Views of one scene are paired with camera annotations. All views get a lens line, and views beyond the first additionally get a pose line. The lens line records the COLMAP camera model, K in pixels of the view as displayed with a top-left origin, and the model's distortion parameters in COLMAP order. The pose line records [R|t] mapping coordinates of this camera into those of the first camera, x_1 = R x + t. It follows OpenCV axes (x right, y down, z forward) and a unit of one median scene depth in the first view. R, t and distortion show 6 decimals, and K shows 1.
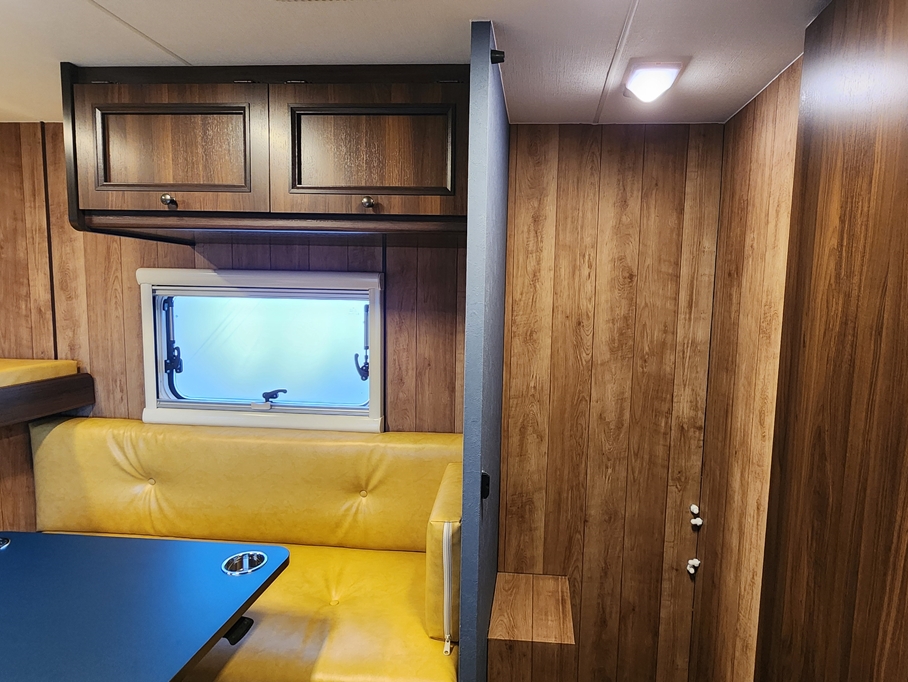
lens RADIAL K [[497.2, 0, 501.5], [0, 497.2, 334.2], [0, 0, 1]] dist [0.001168, 0.000525]
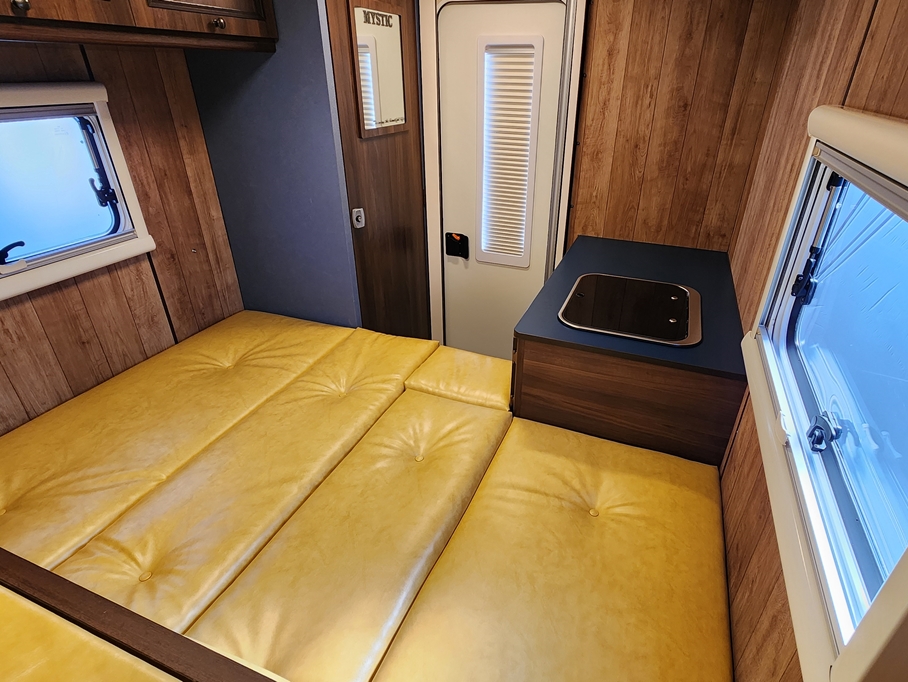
lens RADIAL K [[497.2, 0, 481.3], [0, 497.2, 337.6], [0, 0, 1]] dist [0.001168, 0.000525]
pose [[0.281294, -0.474540, 0.834077, -1.045818], [0.078737, 0.877656, 0.472780, -0.086828], [-0.956386, -0.067317, 0.284244, 0.009389]]
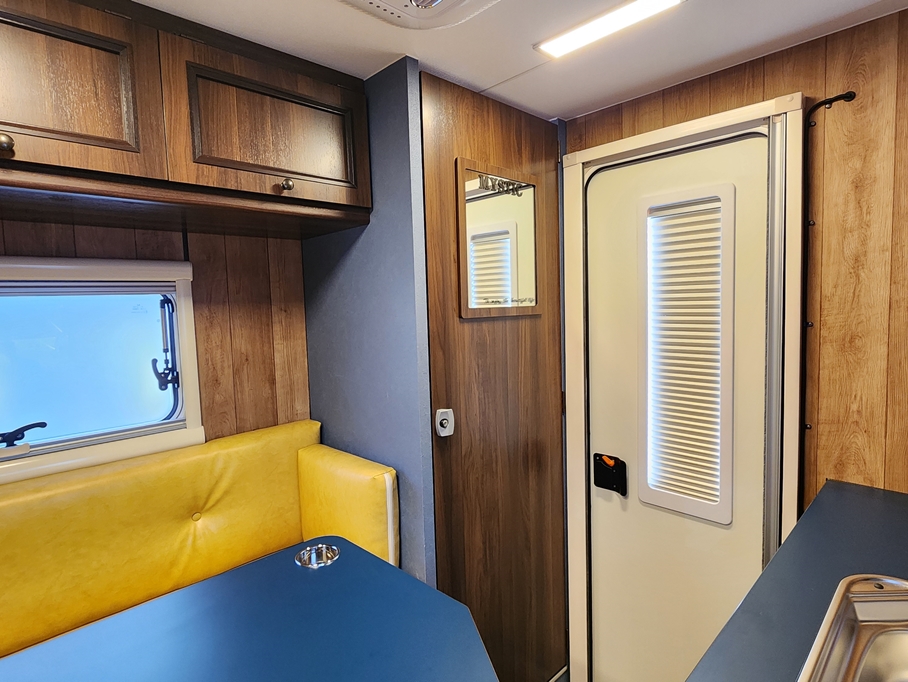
lens RADIAL K [[497.2, 0, 461.4], [0, 497.2, 335.3], [0, 0, 1]] dist [0.001168, 0.000525]
pose [[0.654404, -0.094136, 0.750263, -0.596769], [0.112457, 0.993302, 0.026541, 0.036871], [-0.747736, 0.067004, 0.660607, 0.065397]]
